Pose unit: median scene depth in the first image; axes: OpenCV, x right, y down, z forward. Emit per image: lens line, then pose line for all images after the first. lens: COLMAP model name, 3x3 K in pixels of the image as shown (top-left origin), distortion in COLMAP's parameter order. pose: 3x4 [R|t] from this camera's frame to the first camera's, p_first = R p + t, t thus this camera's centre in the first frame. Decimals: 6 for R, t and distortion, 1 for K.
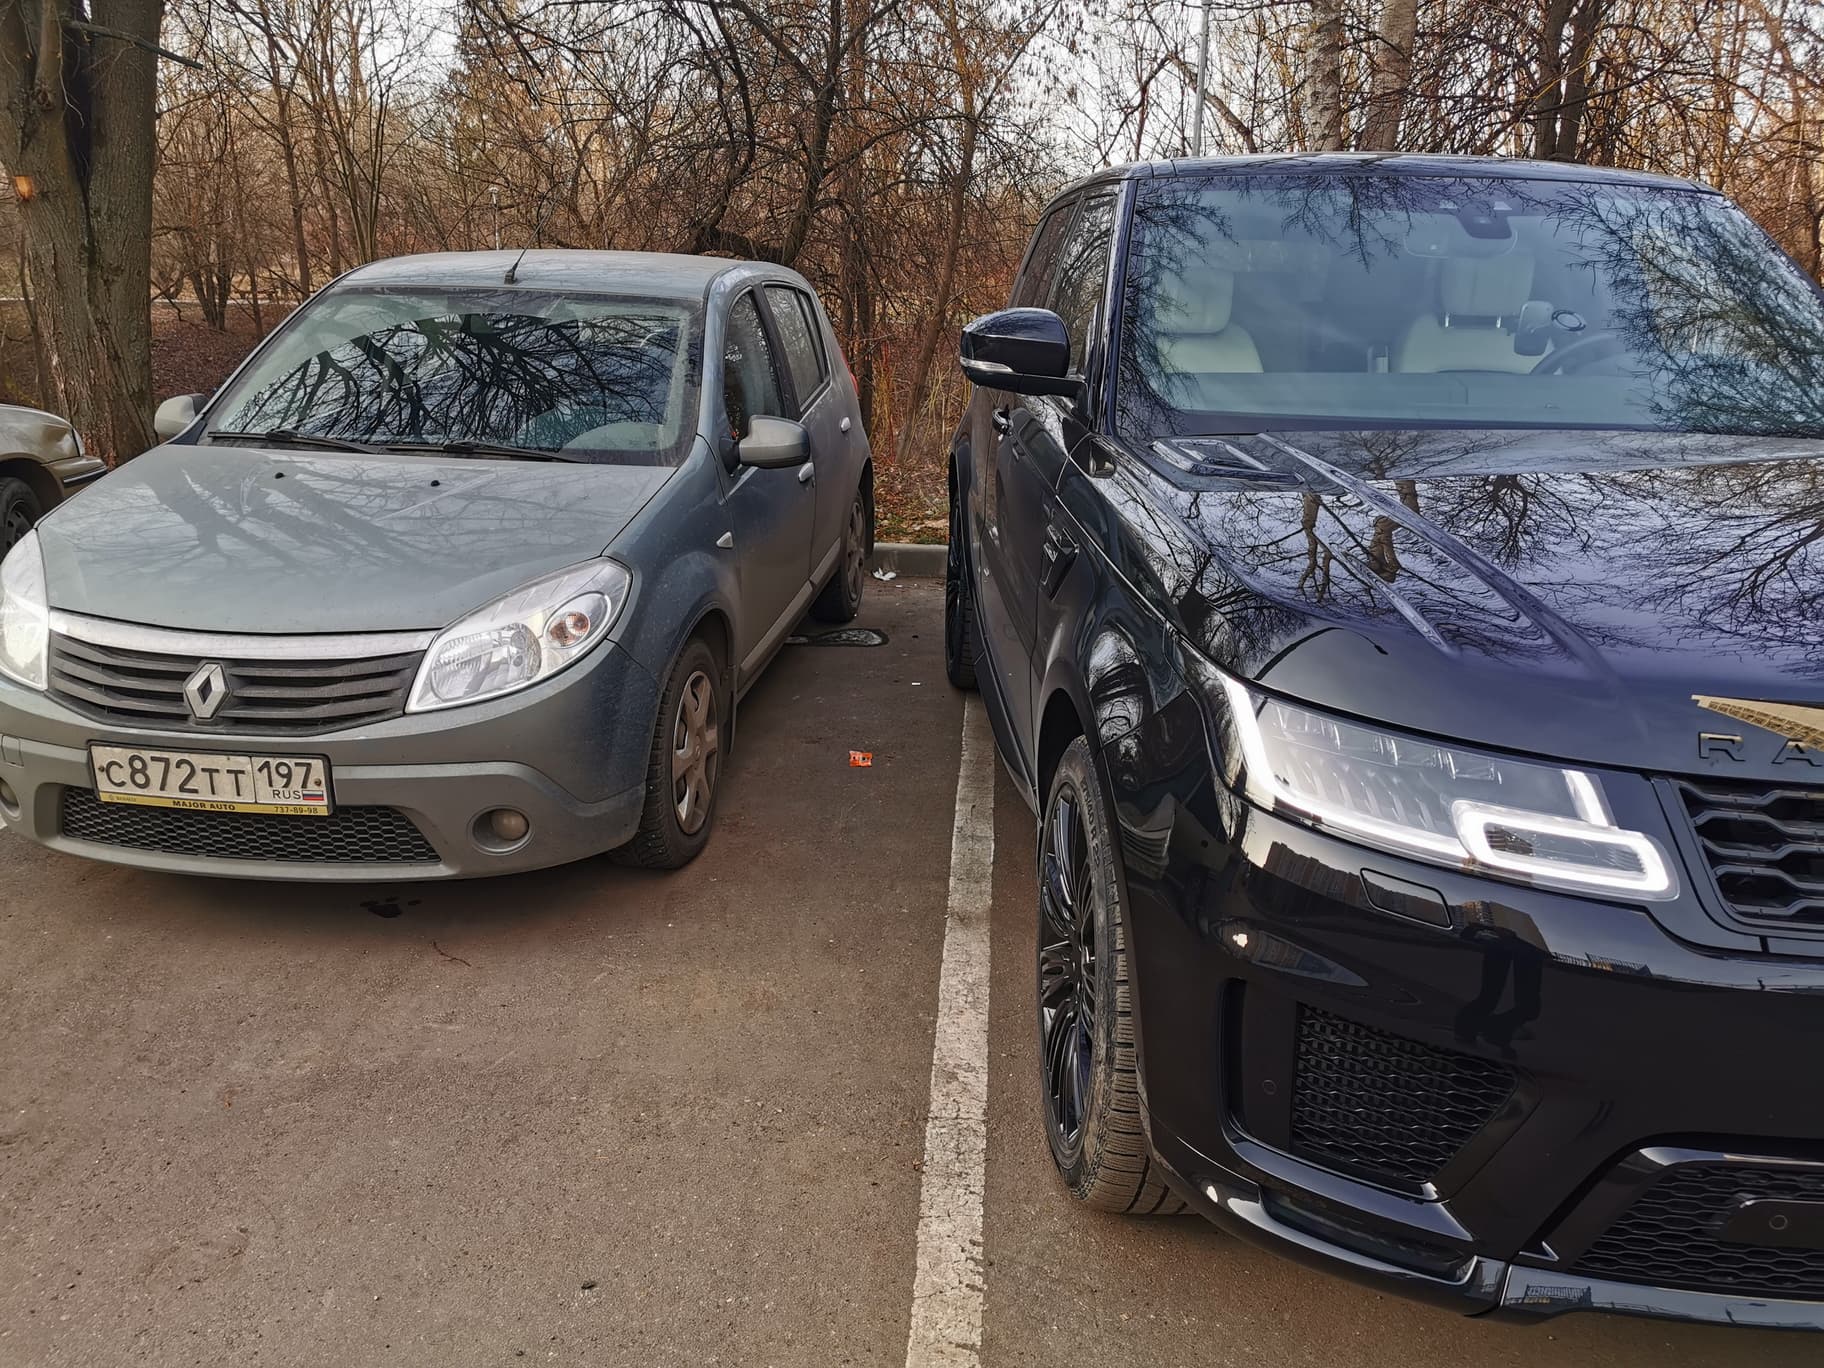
lens RADIAL K [[1407.7, 0, 907.3], [0, 1407.7, 680.3], [0, 0, 1]] dist [0.028759, -0.050128]
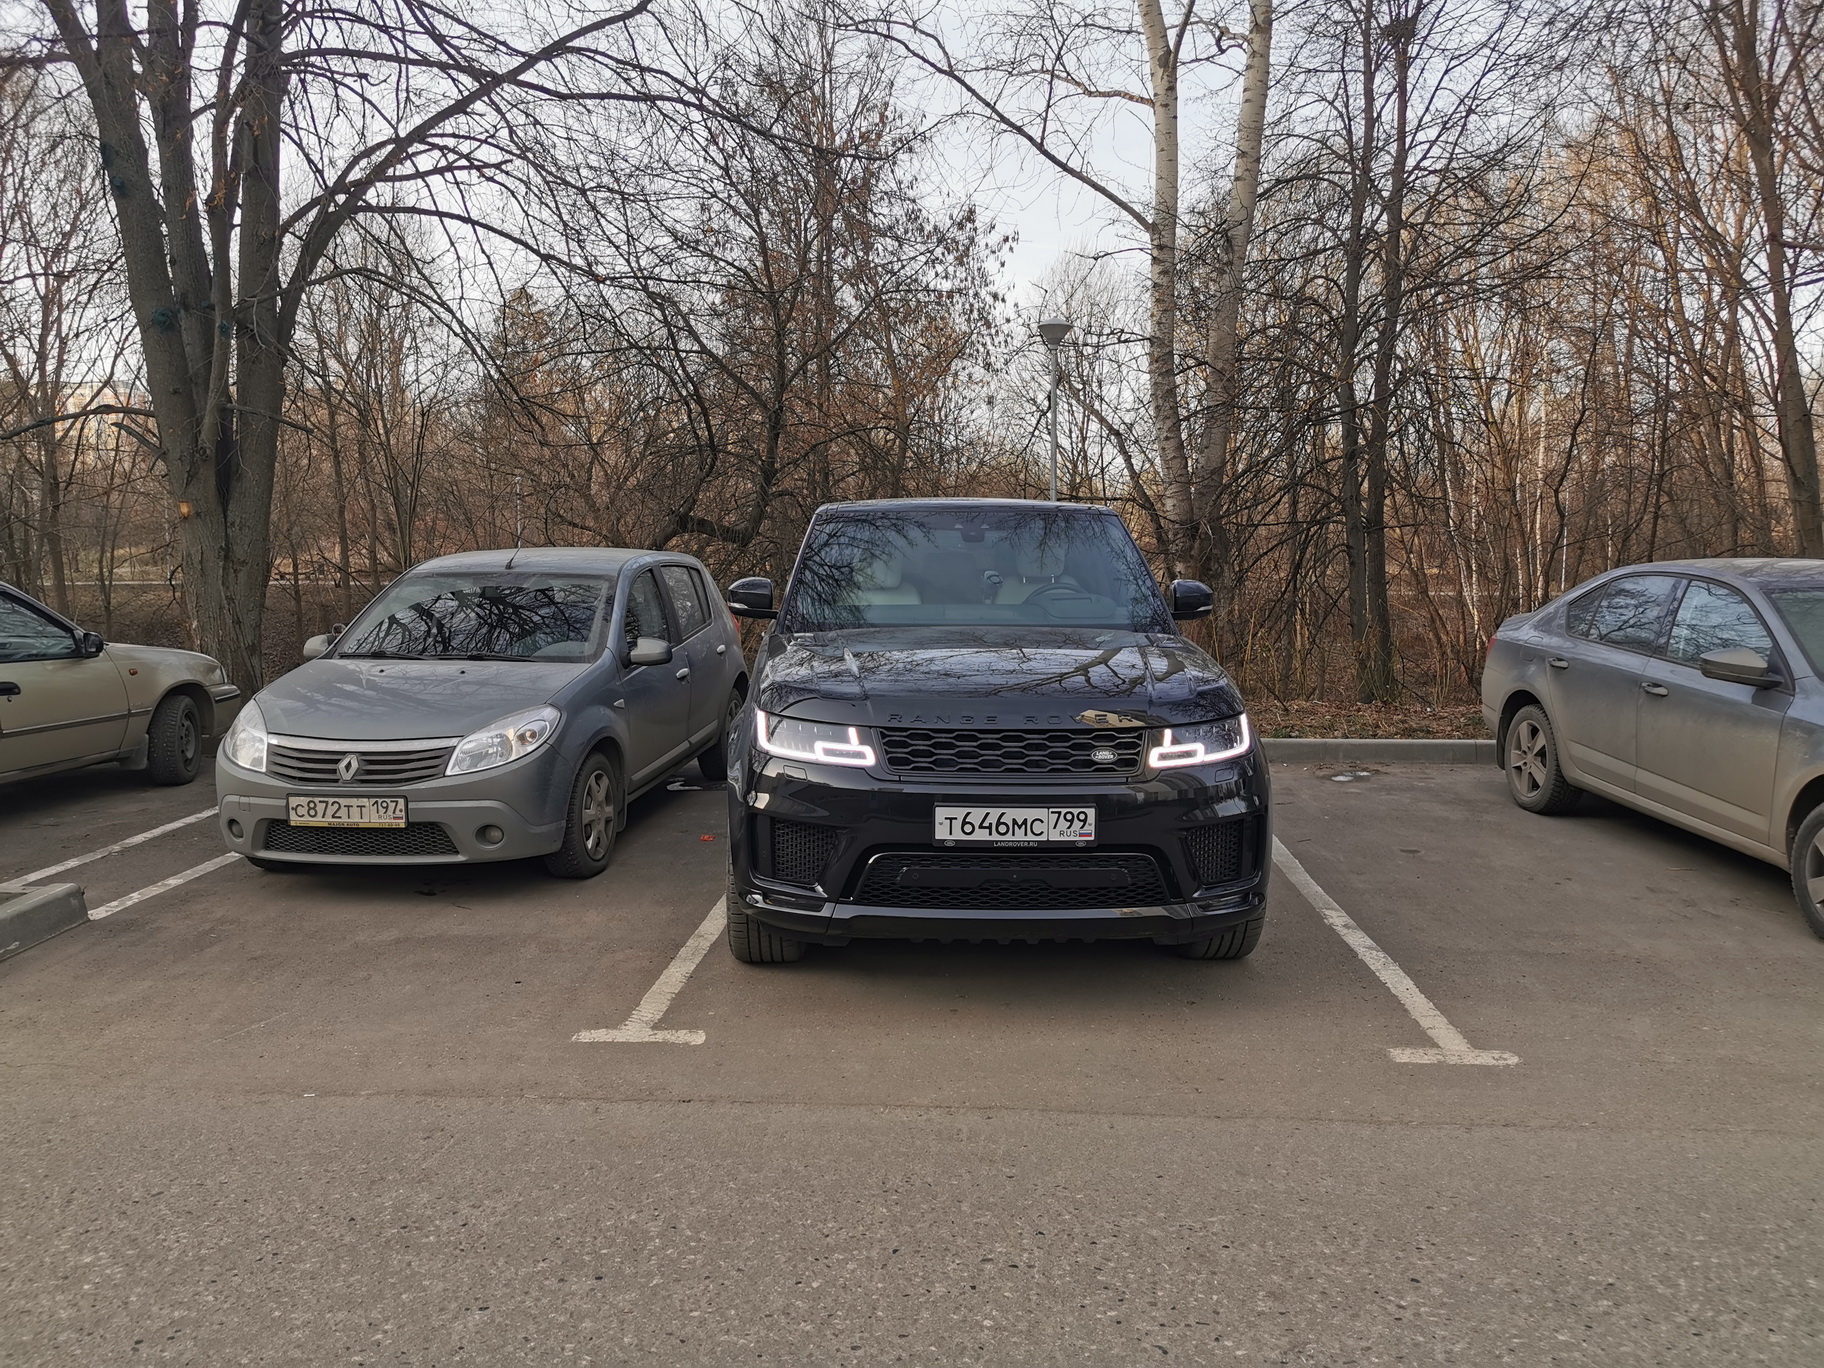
lens RADIAL K [[1407.7, 0, 915.7], [0, 1407.7, 684.5], [0, 0, 1]] dist [0.028759, -0.050128]
pose [[0.999782, -0.020822, -0.001738, 0.276614], [0.020174, 0.983626, -0.179087, 0.226584], [0.005439, 0.179013, 0.983832, -0.857817]]
